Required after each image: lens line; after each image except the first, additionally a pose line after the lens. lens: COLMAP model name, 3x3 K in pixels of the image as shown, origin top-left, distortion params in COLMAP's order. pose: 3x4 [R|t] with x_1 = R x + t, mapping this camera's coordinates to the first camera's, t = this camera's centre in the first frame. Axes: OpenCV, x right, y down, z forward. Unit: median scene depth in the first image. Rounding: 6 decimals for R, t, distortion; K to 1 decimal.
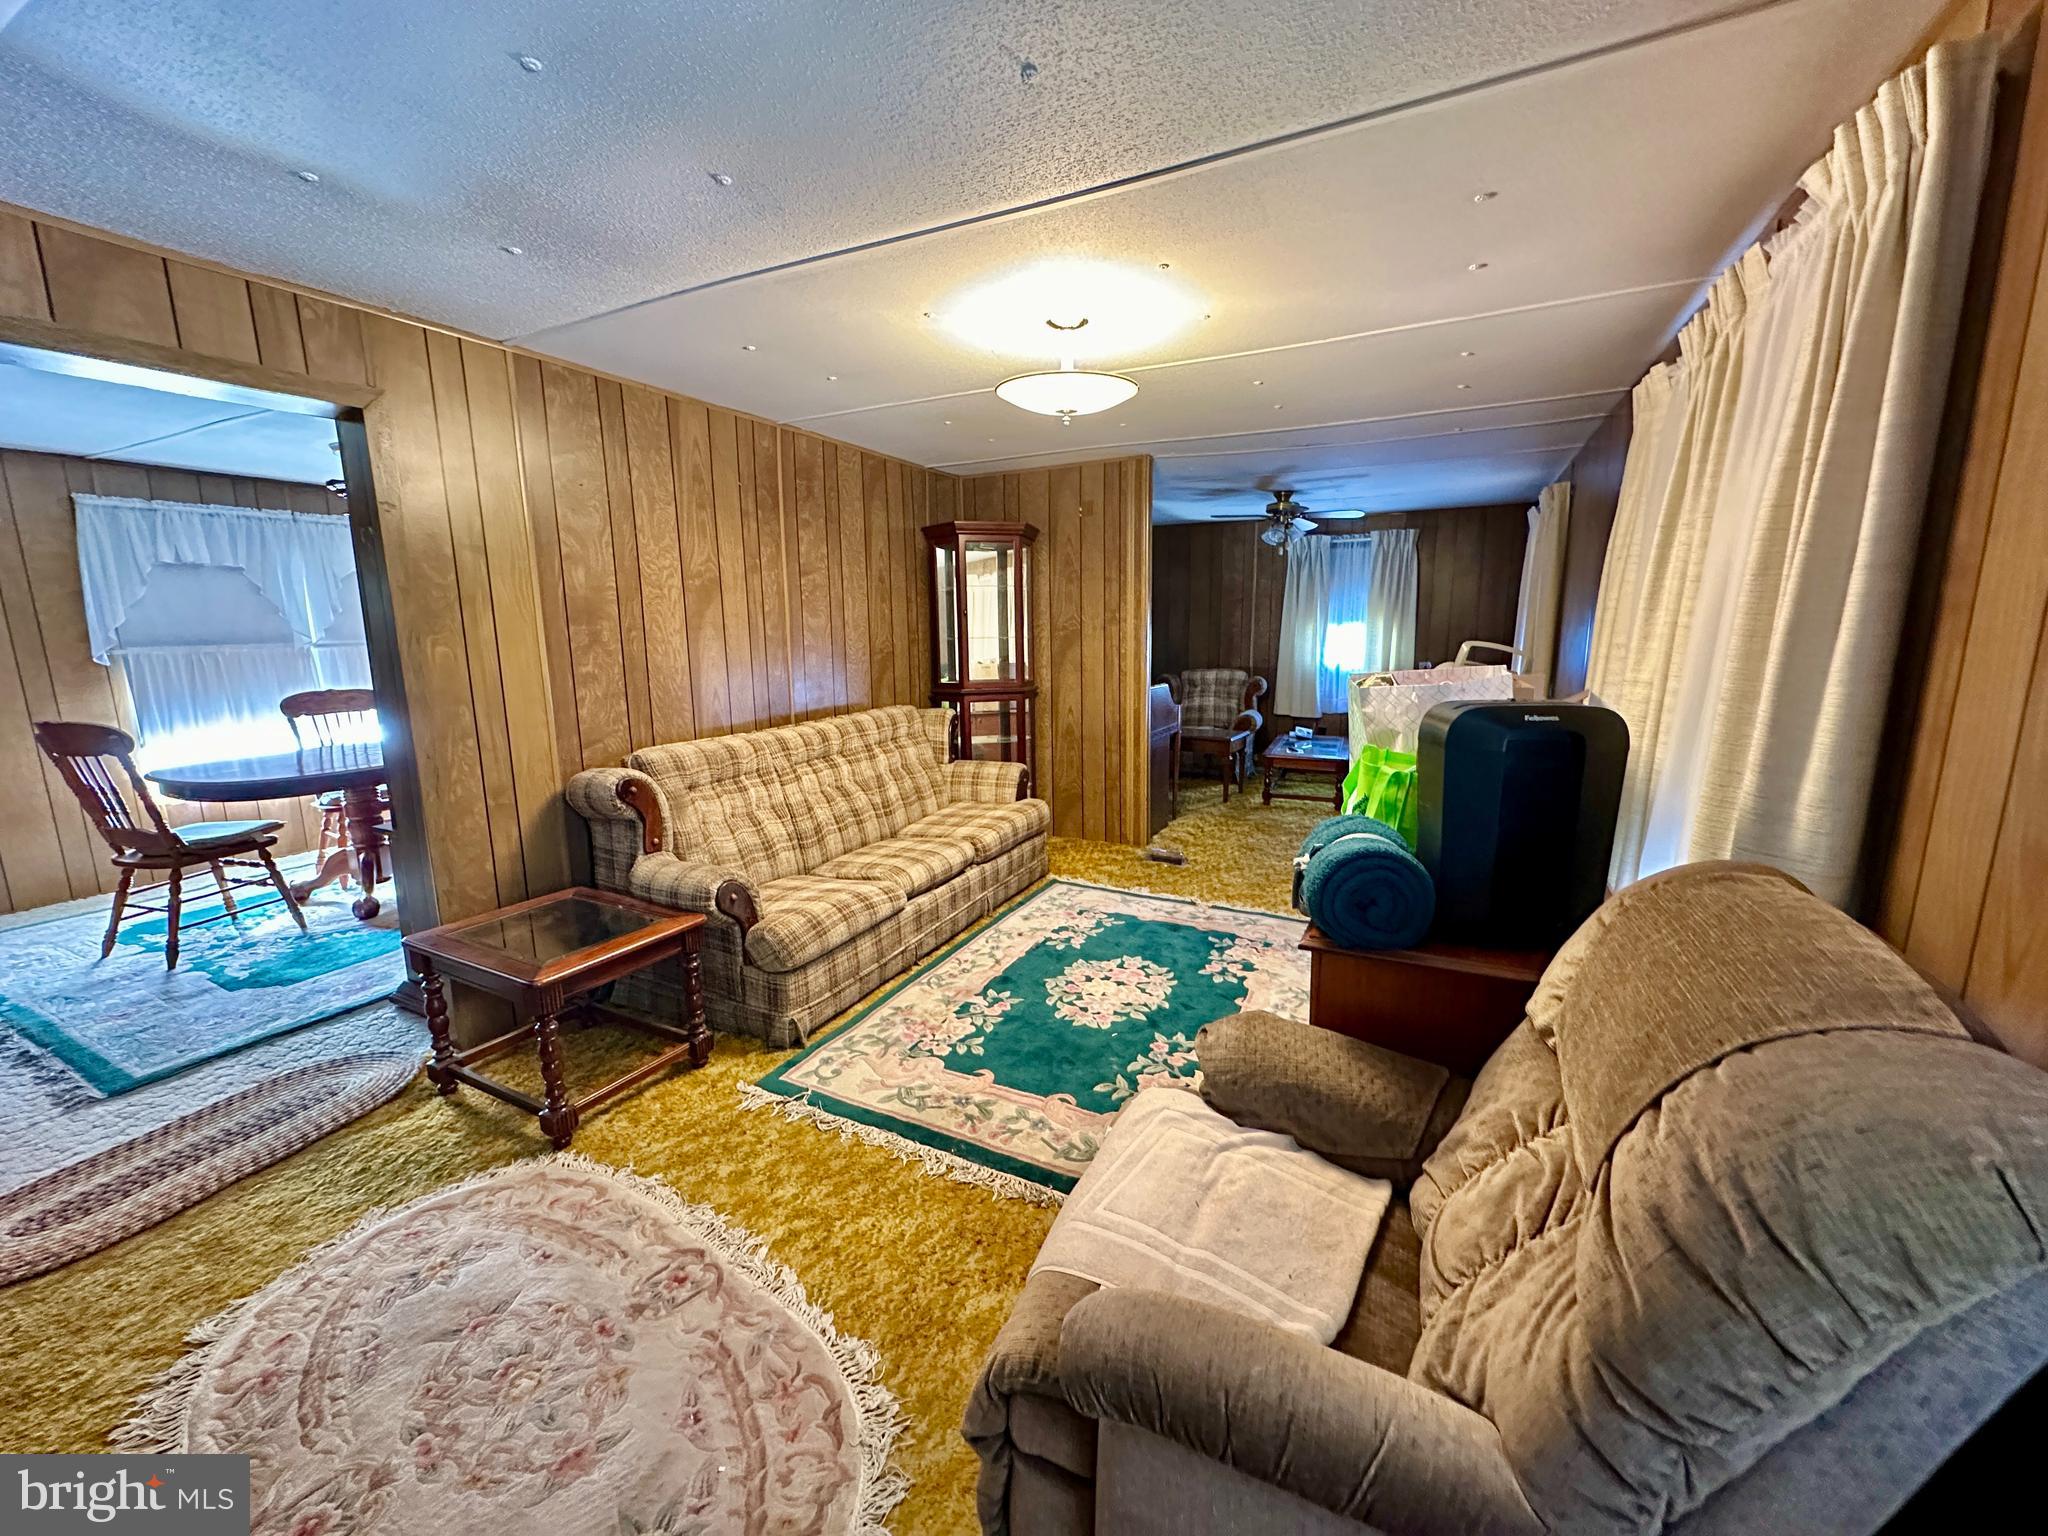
lens RADIAL K [[812.1, 0, 1031.8], [0, 812.1, 769.9], [0, 0, 1]] dist [-0.007558, 0.001626]
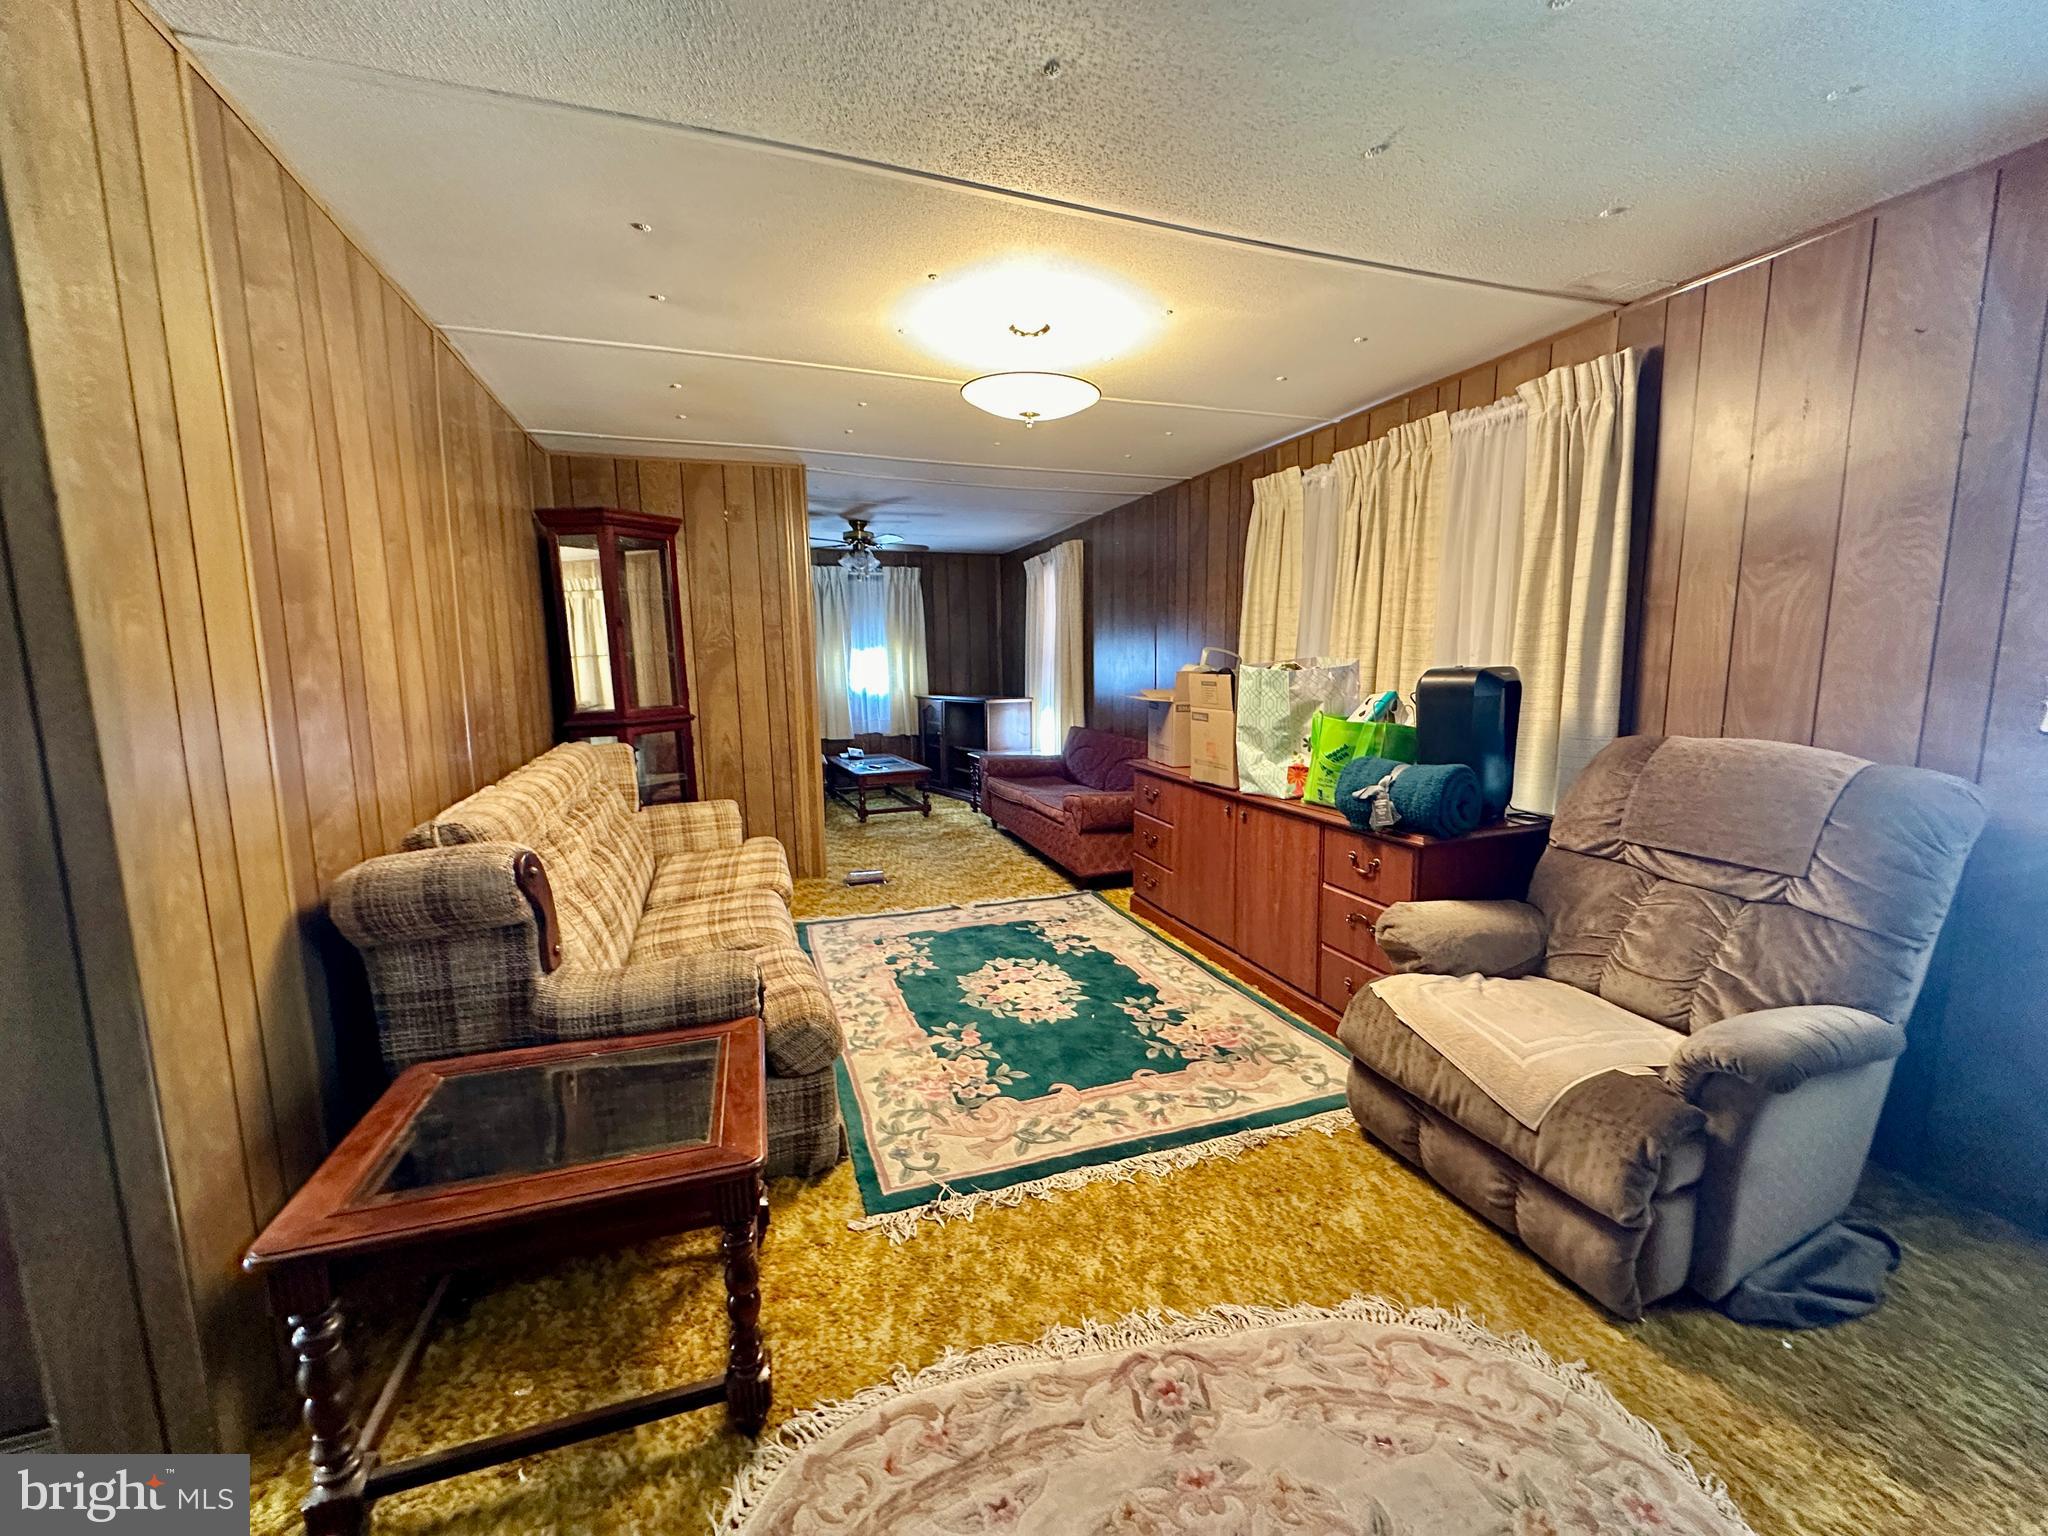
lens RADIAL K [[812.1, 0, 1025.5], [0, 812.1, 766.1], [0, 0, 1]] dist [-0.007558, 0.001626]
pose [[0.691639, -0.094296, 0.716062, -0.484214], [0.133149, 0.991094, 0.001907, -0.003676], [-0.709864, 0.094024, 0.698034, 0.219340]]
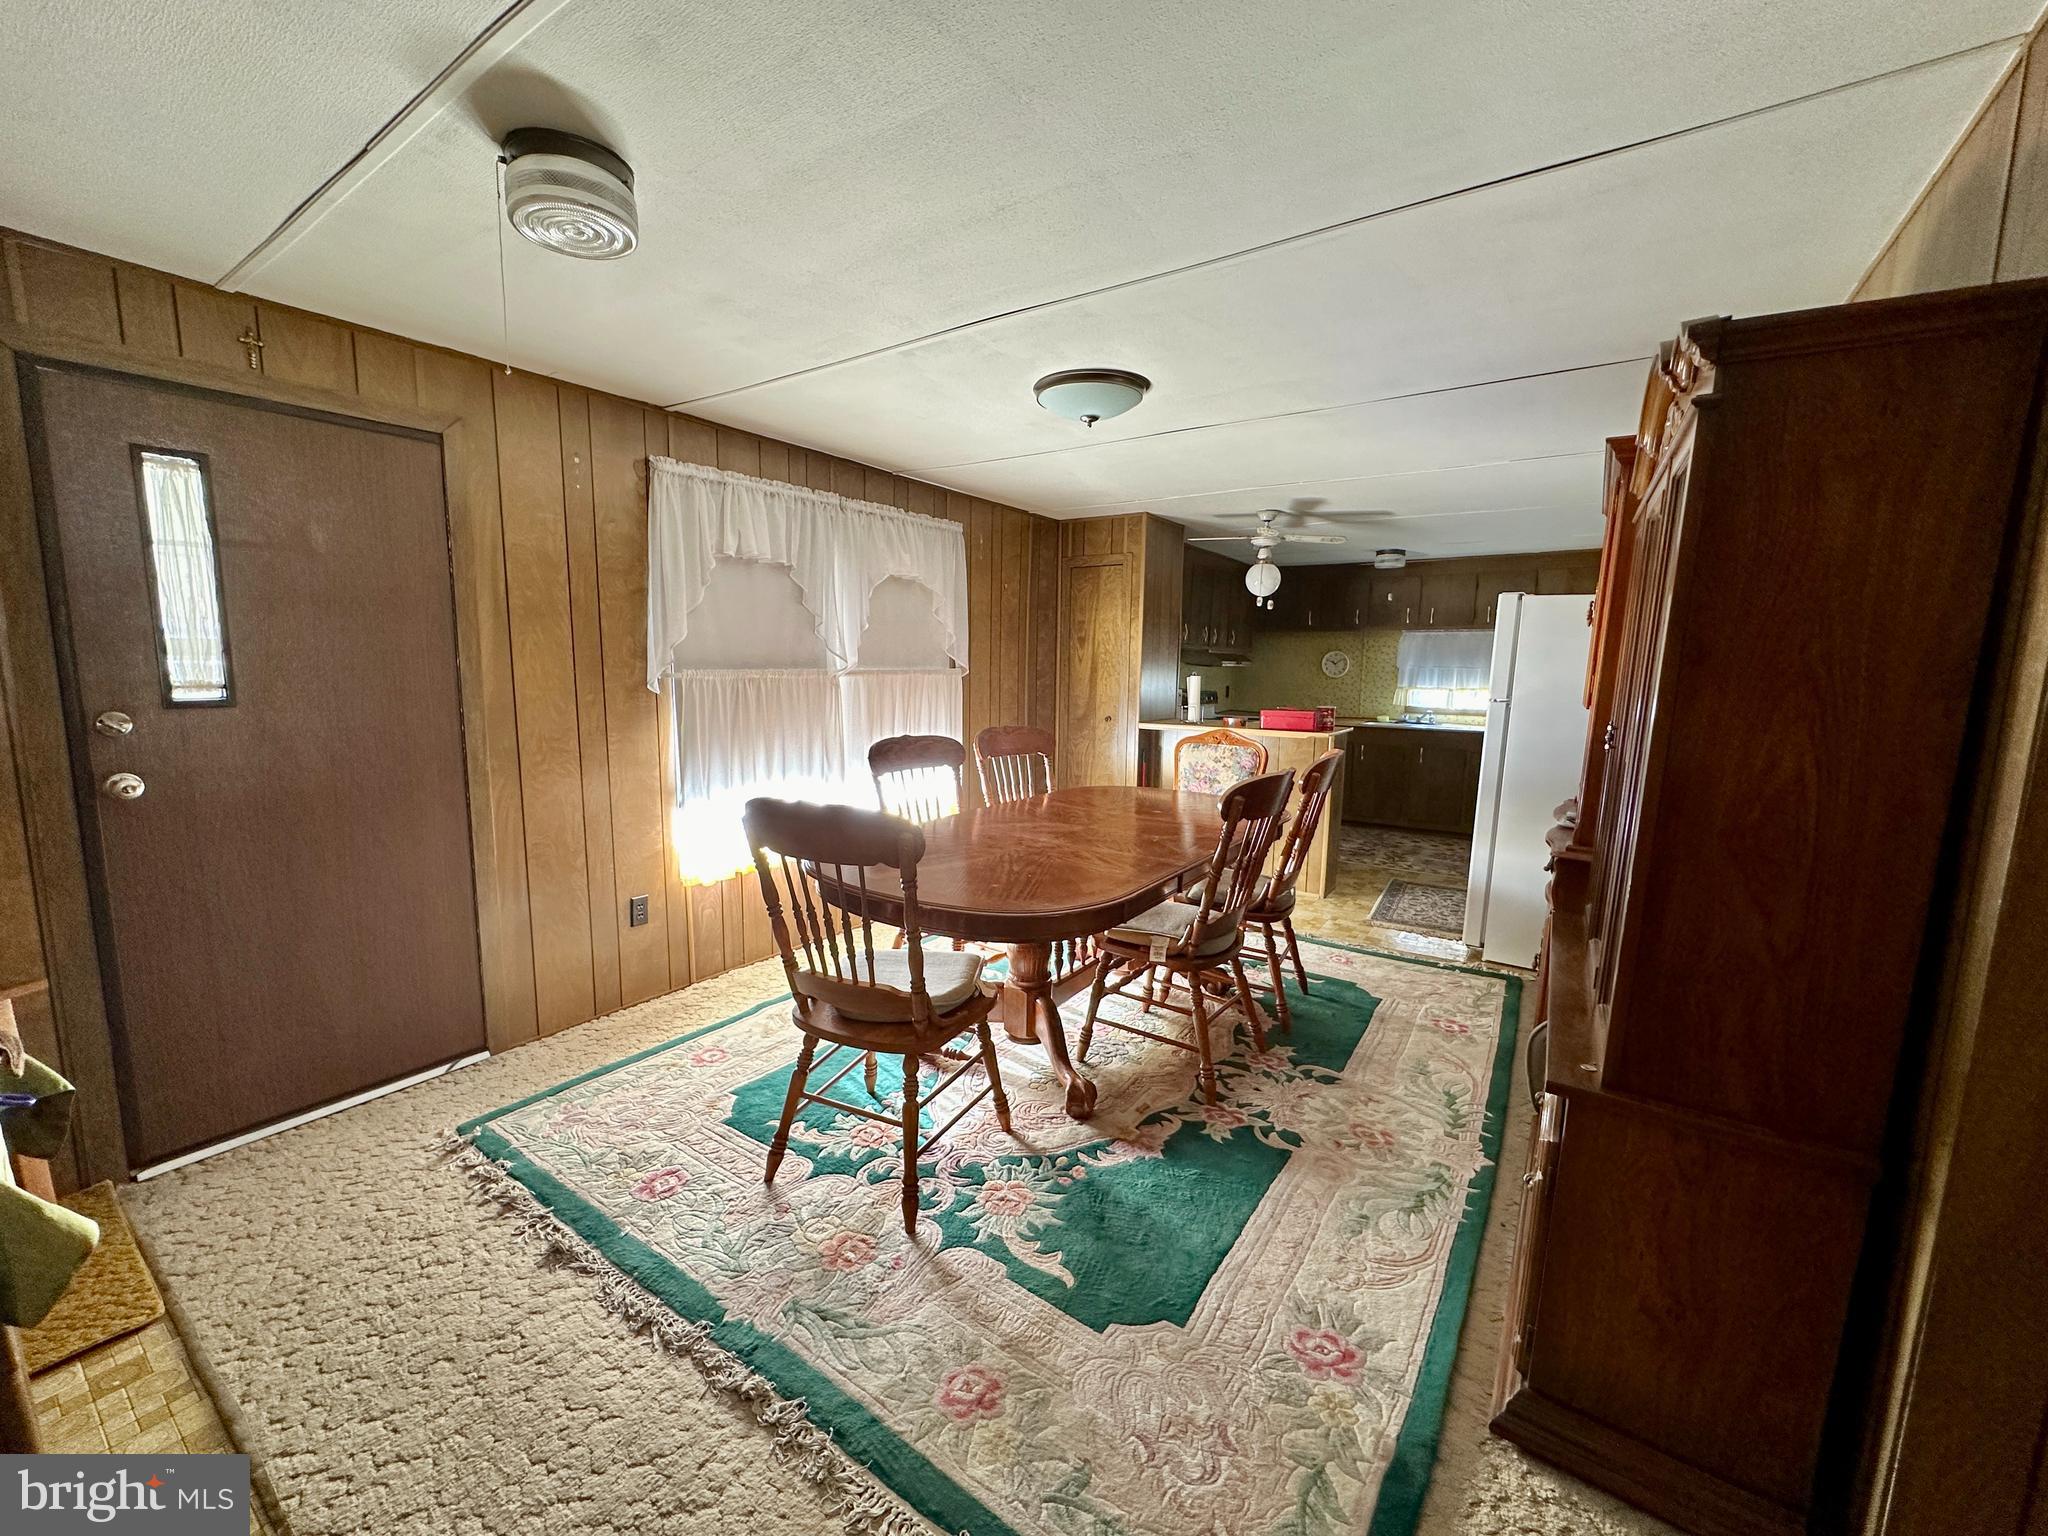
lens RADIAL K [[812.1, 0, 1030.2], [0, 812.1, 766.6], [0, 0, 1]] dist [-0.007558, 0.001626]
pose [[0.989077, 0.046814, -0.139767, -0.825060], [-0.053418, 0.997608, -0.043876, -0.057362], [0.137378, 0.050863, 0.989212, 0.380681]]
